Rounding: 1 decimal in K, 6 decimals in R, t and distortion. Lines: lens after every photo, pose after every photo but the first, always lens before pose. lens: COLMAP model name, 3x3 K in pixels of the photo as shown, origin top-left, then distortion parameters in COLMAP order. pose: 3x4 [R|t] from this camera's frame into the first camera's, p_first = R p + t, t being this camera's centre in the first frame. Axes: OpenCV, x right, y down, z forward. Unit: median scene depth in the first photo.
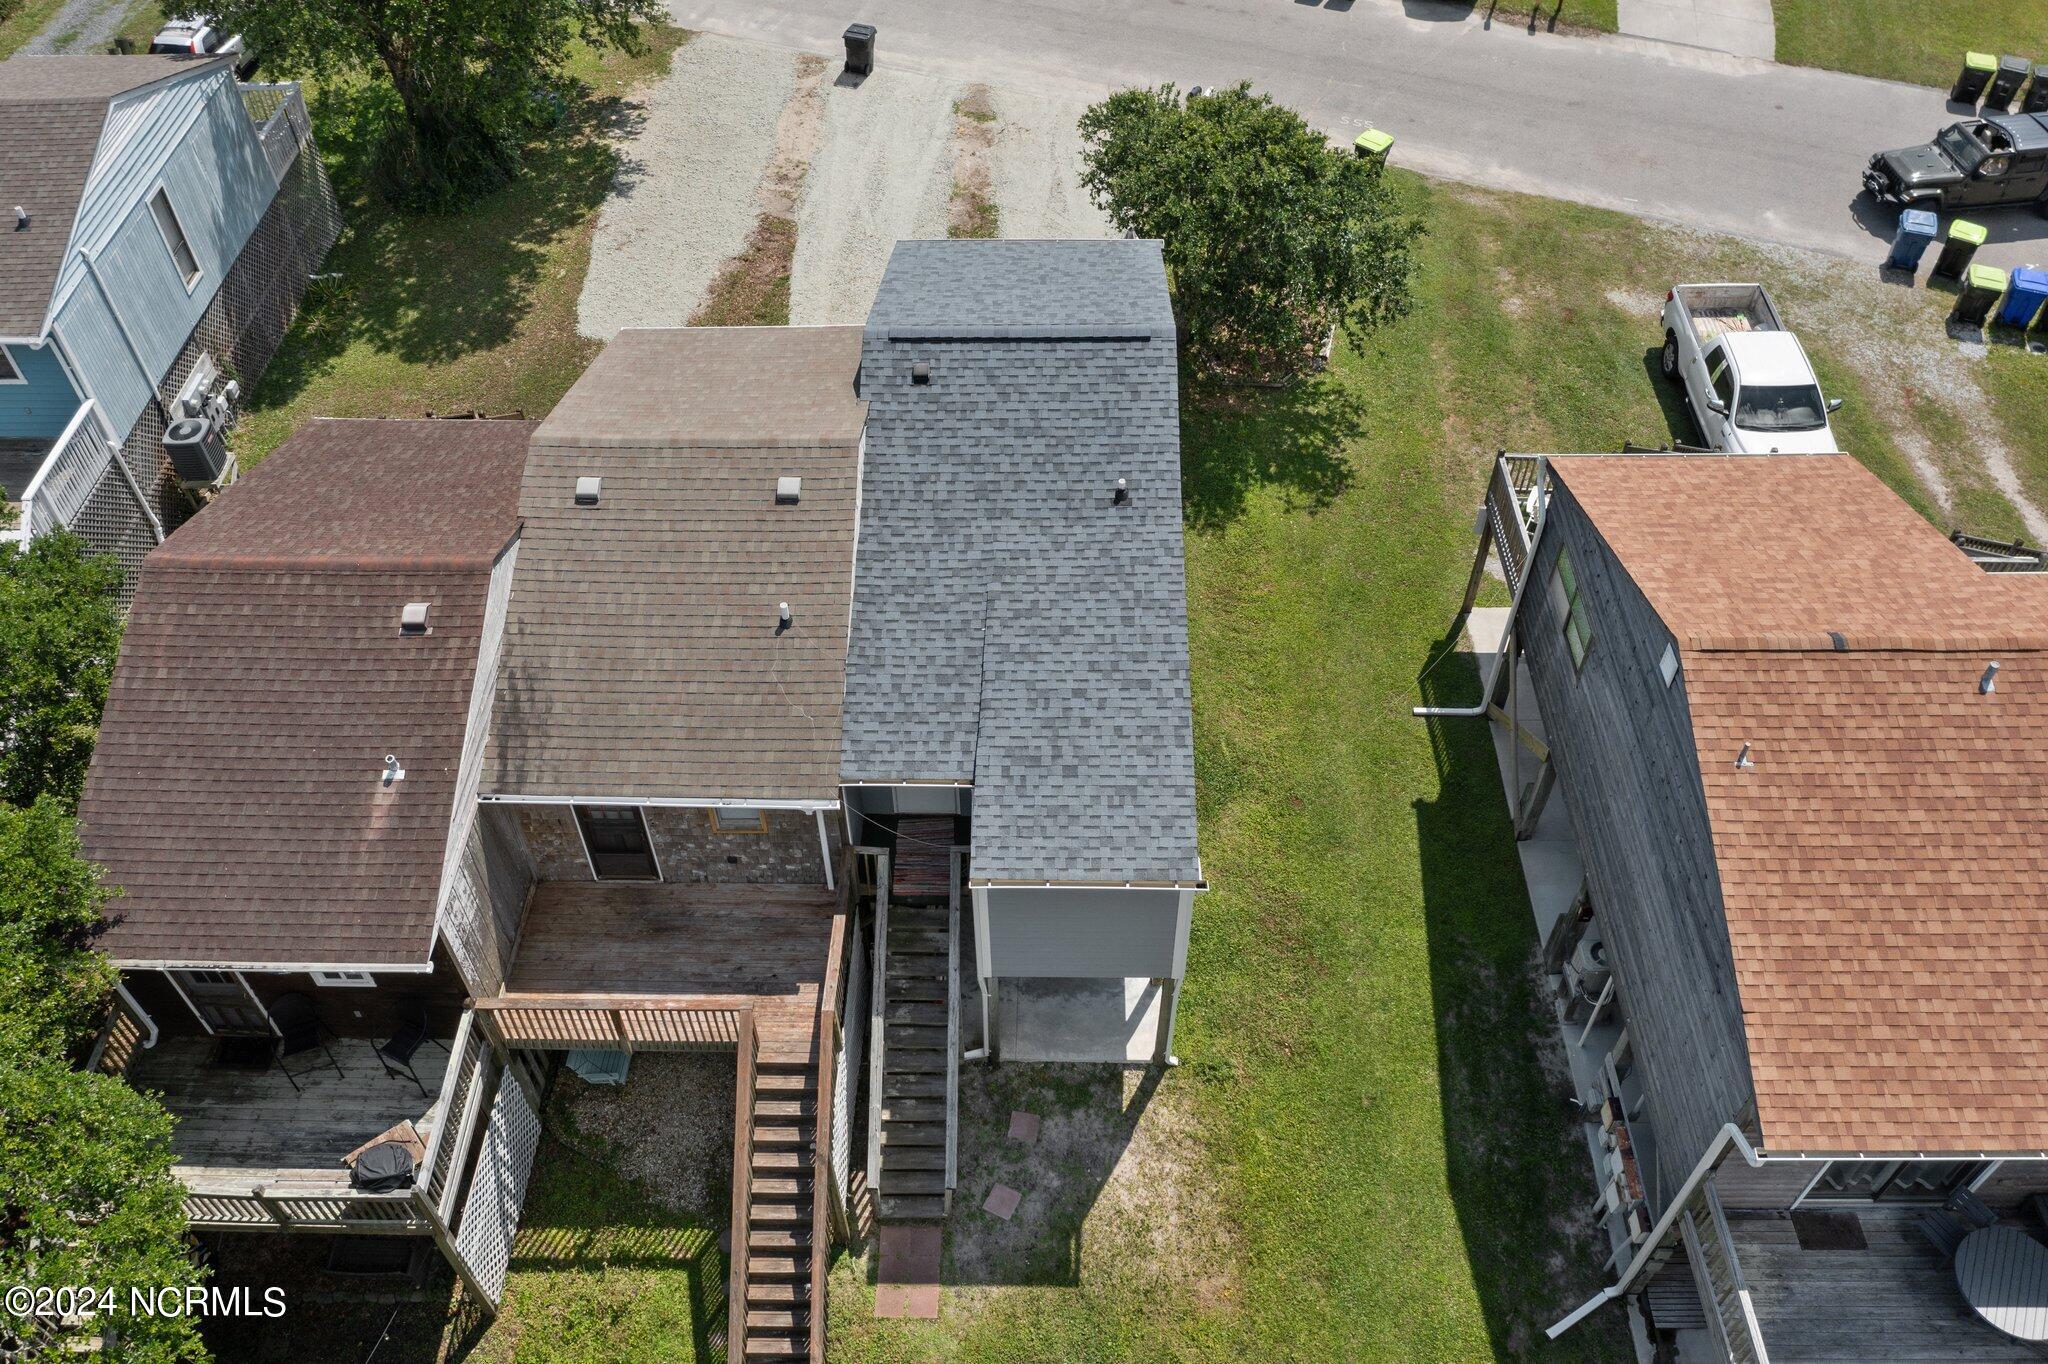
lens RADIAL K [[1604.5, 0, 1013.8], [0, 1604.5, 691.8], [0, 0, 1]] dist [-0.013266, -0.003102]
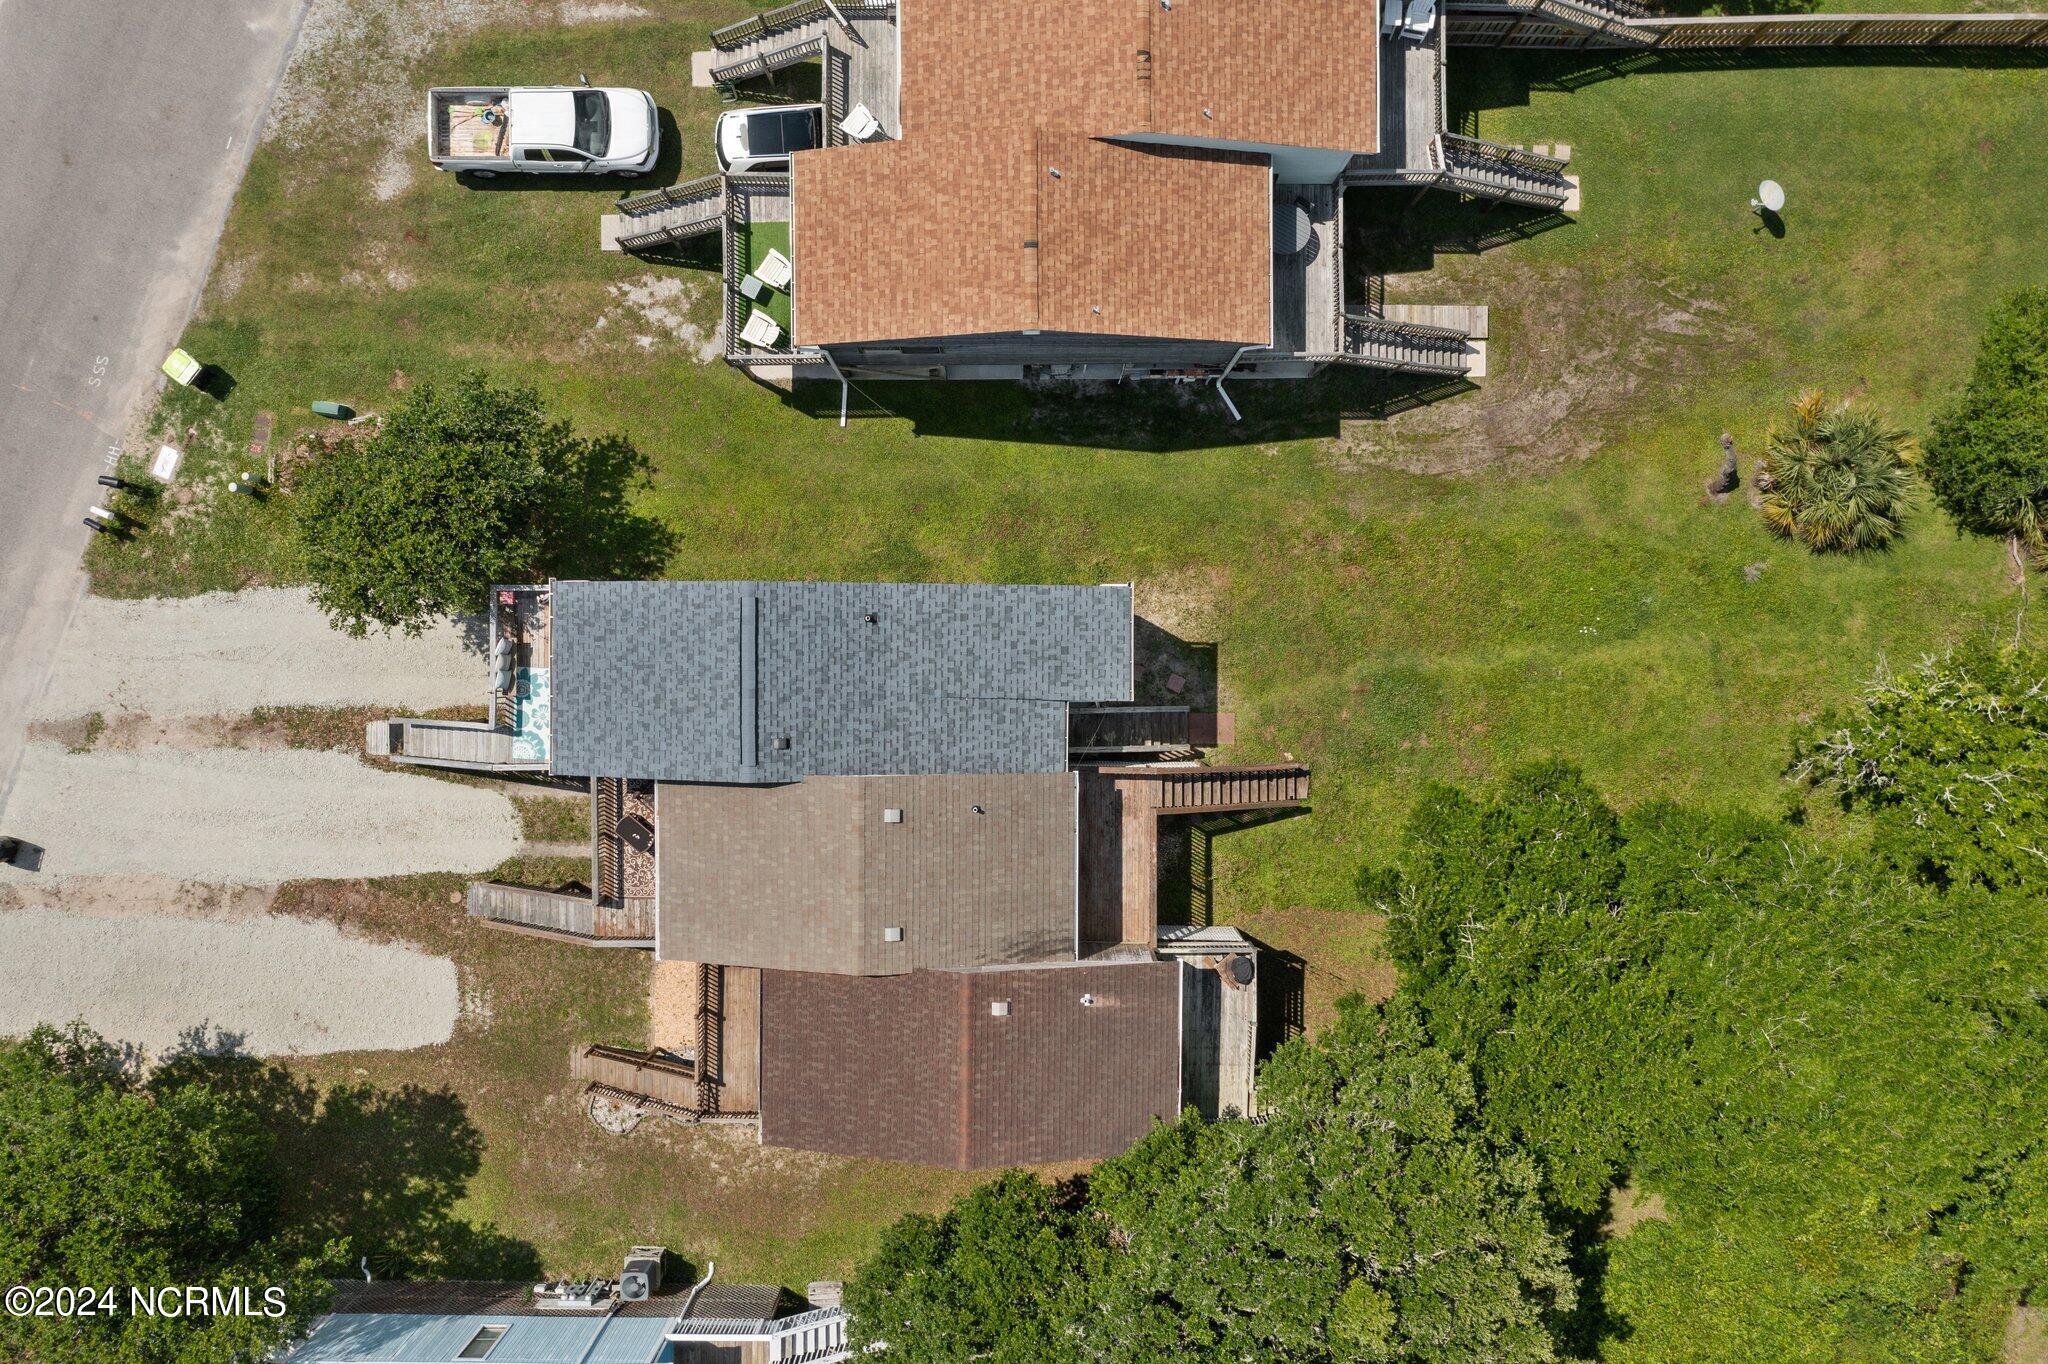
lens RADIAL K [[1612.1, 0, 1004.0], [0, 1612.1, 687.9], [0, 0, 1]] dist [-0.016970, 0.009512]
pose [[-0.016961, -0.999811, -0.009477, 0.007252], [0.755140, -0.019022, 0.655288, -0.921116], [-0.655344, 0.003958, 0.755320, -0.290312]]
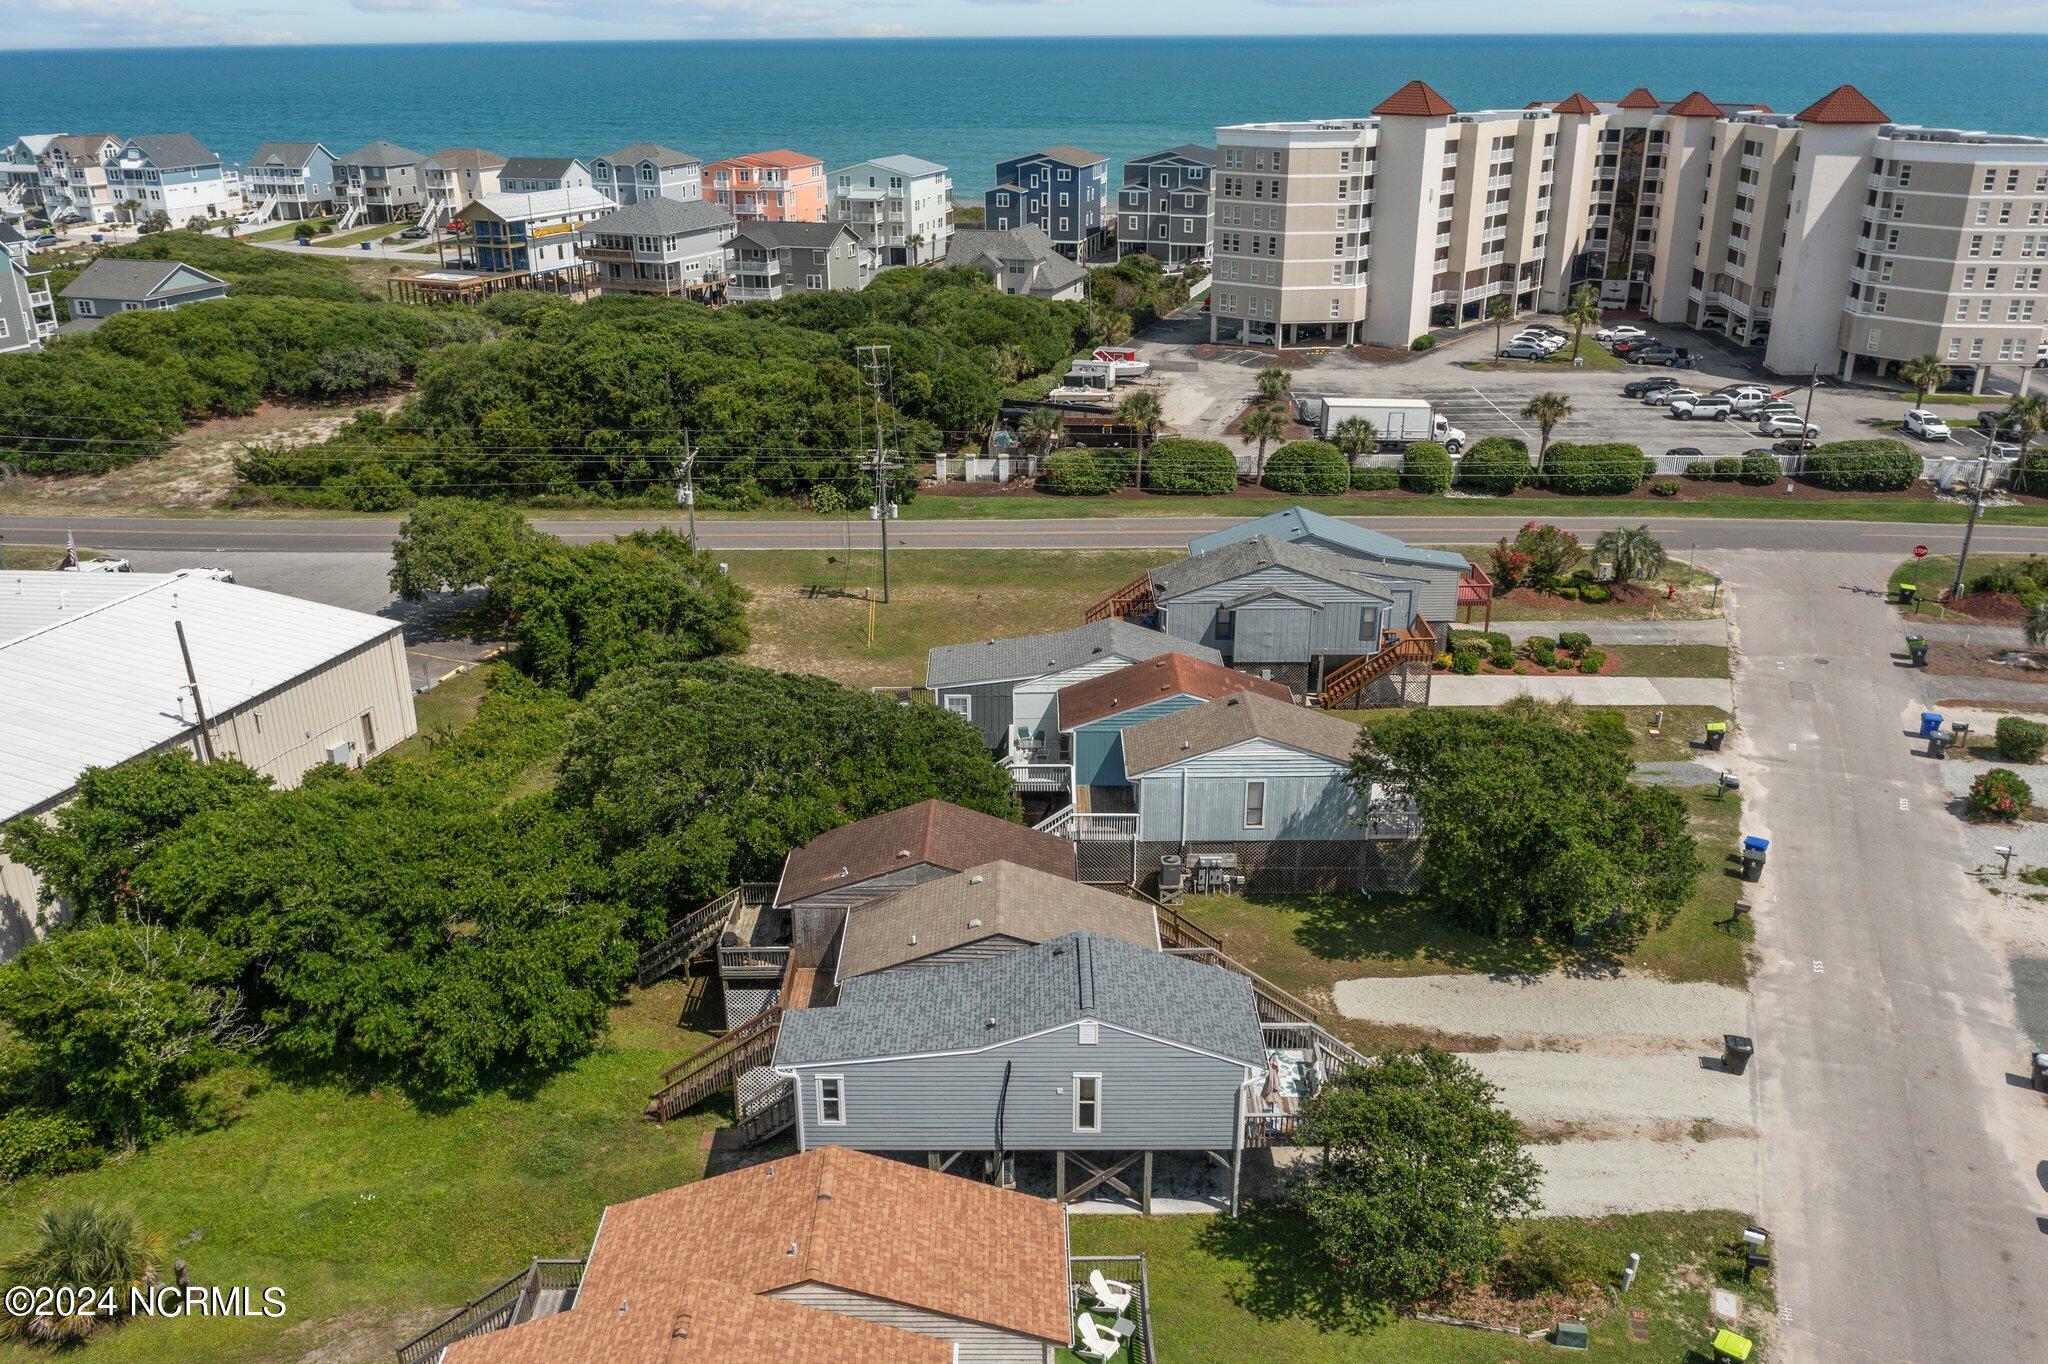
lens RADIAL K [[1608.7, 0, 1013.0], [0, 1608.7, 691.1], [0, 0, 1]] dist [-0.019512, 0.004356]
pose [[0.014566, 0.394535, -0.918766, 1.450611], [-0.737985, 0.624228, 0.256355, -0.762254], [0.674660, 0.674301, 0.300253, 0.107997]]
